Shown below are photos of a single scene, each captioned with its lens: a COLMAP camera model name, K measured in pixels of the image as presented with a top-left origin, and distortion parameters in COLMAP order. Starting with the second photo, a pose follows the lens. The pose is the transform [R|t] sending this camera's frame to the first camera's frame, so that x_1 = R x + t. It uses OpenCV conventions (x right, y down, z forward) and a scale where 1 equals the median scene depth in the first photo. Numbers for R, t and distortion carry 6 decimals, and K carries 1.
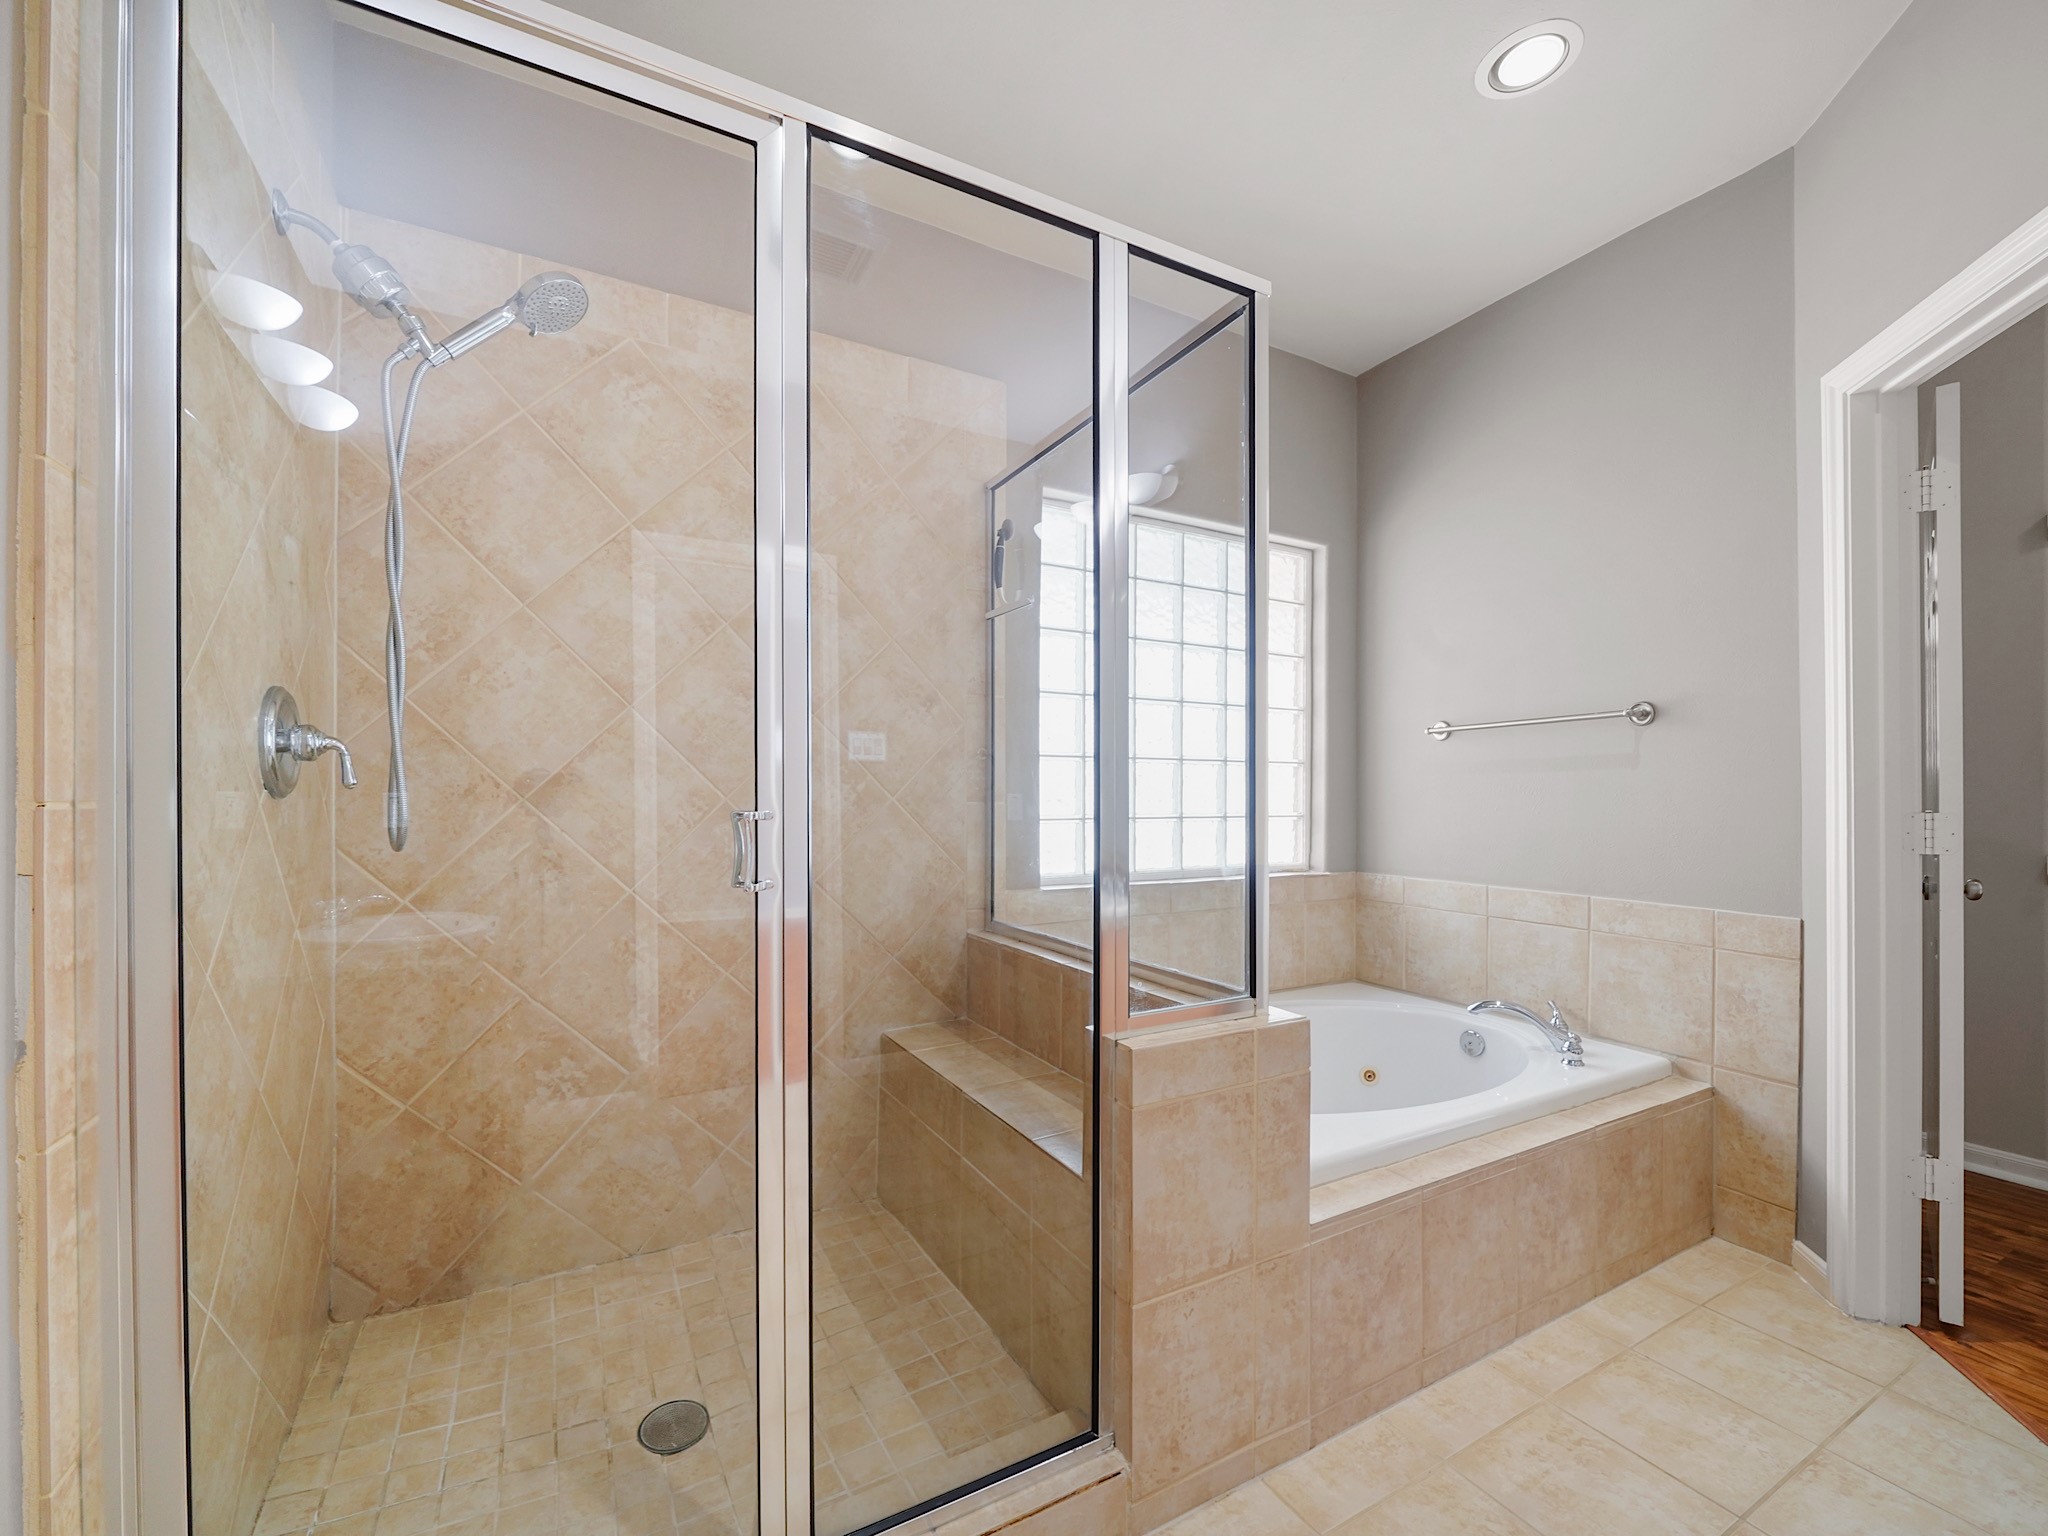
lens RADIAL K [[851.2, 0, 1027.9], [0, 851.2, 786.7], [0, 0, 1]] dist [-0.020261, 0.003448]
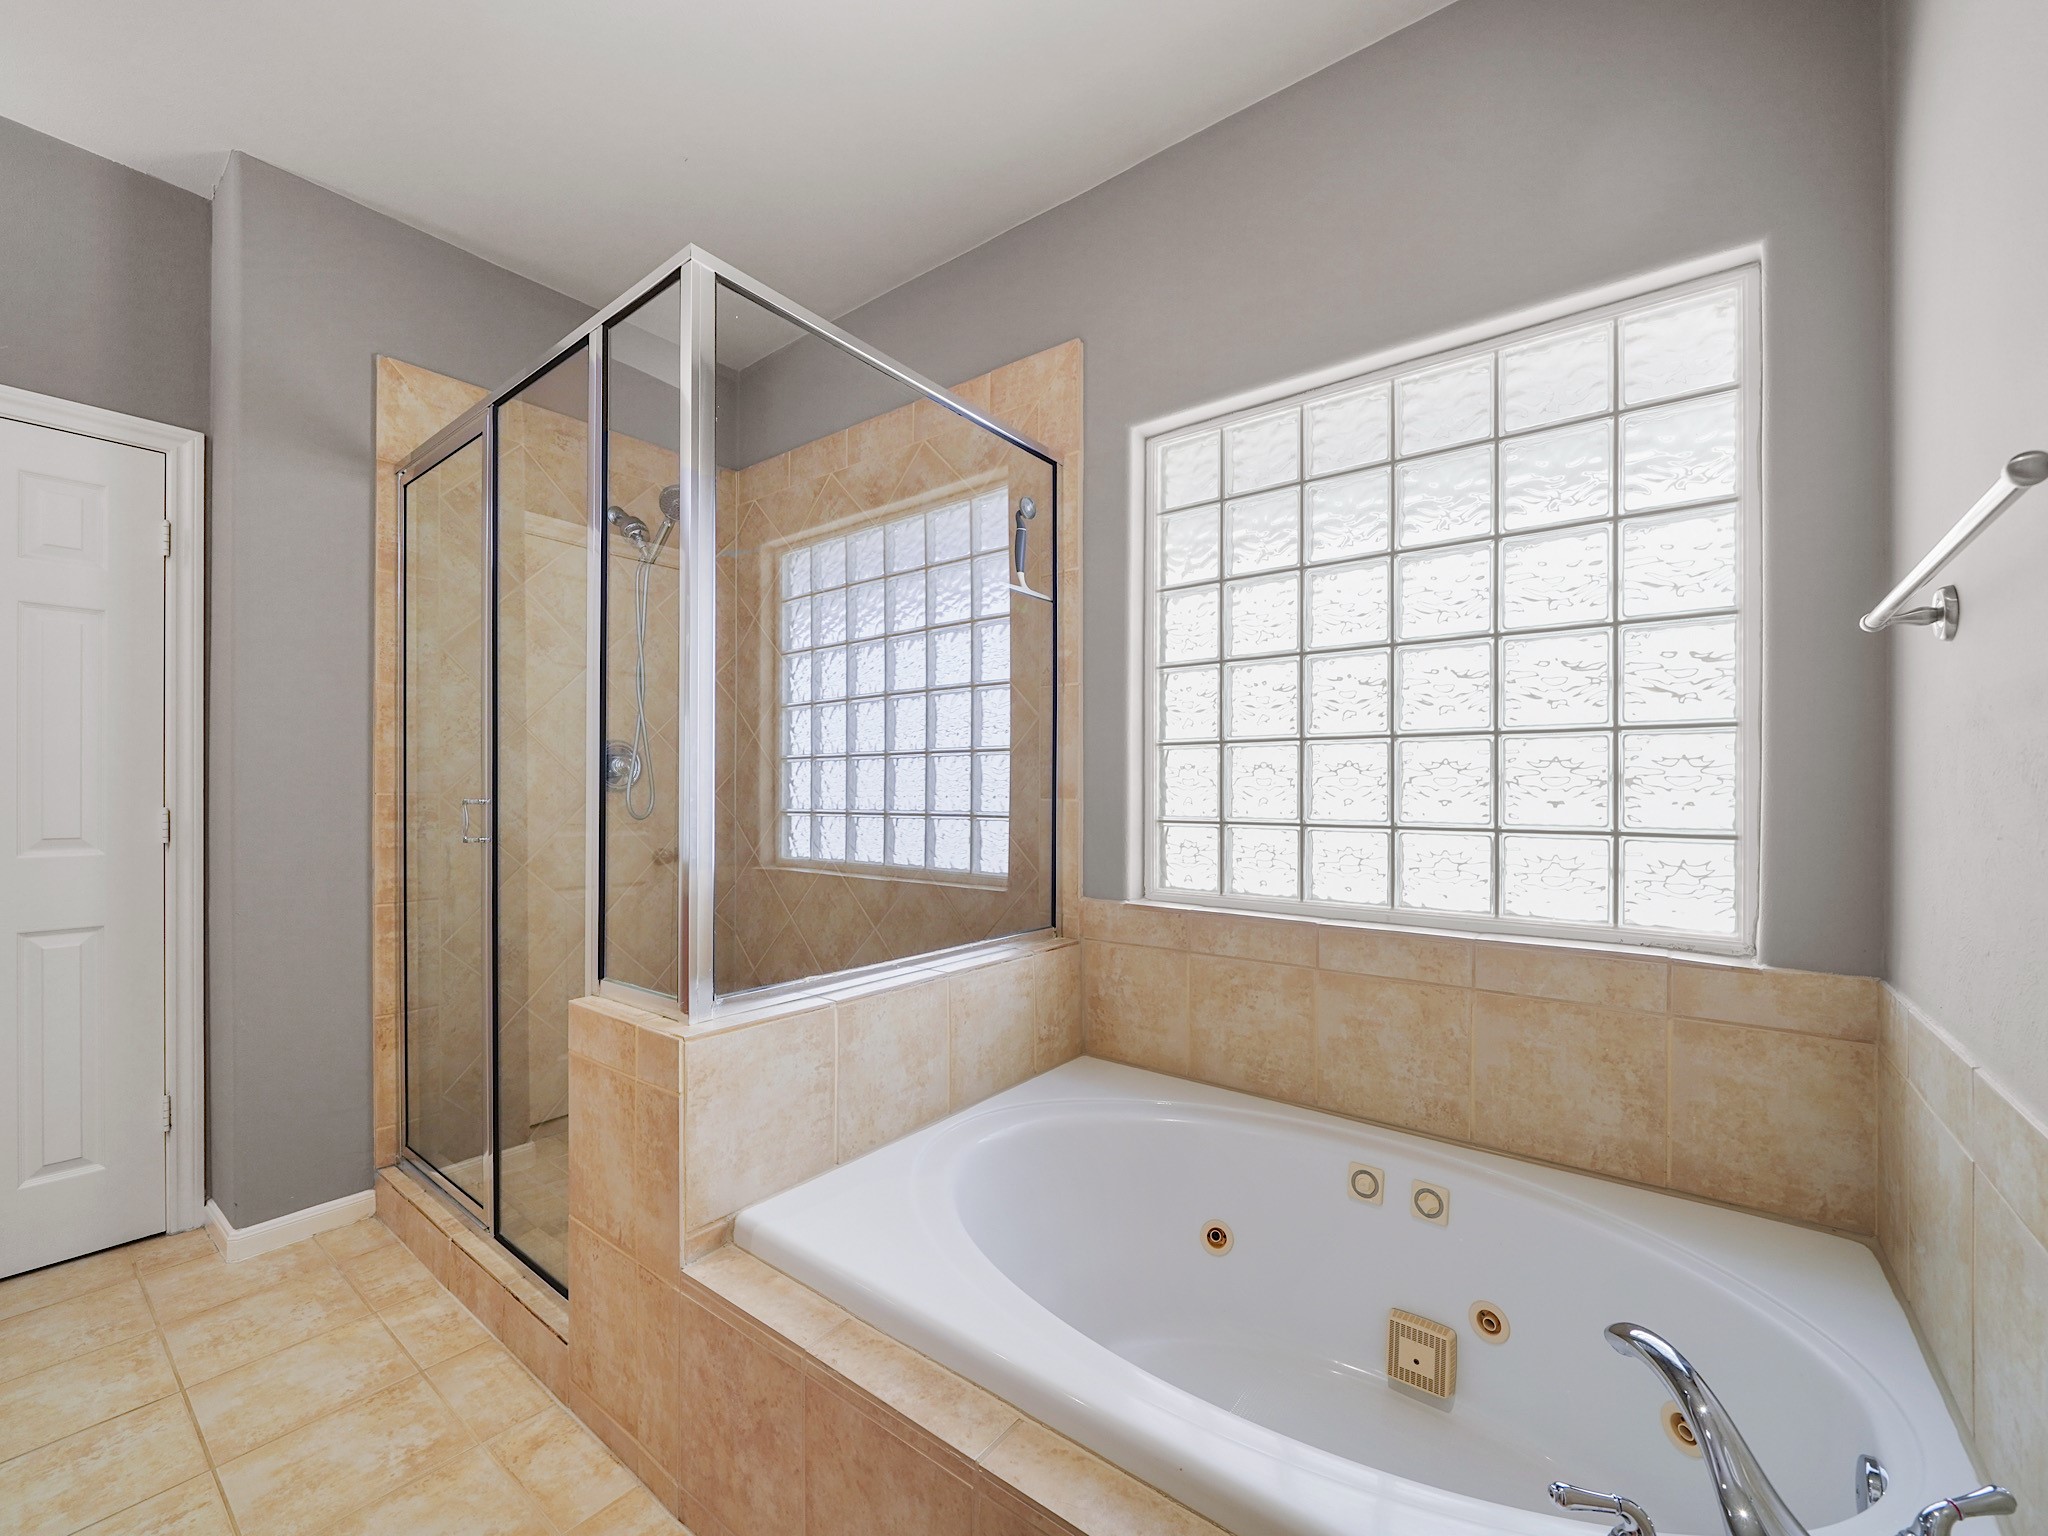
lens RADIAL K [[851.2, 0, 1027.9], [0, 851.2, 786.7], [0, 0, 1]] dist [-0.020261, 0.003448]
pose [[0.392022, -0.003678, -0.919948, 0.802350], [0.005083, 0.999985, -0.001832, 0.006304], [0.919942, -0.003958, 0.392035, 0.610514]]
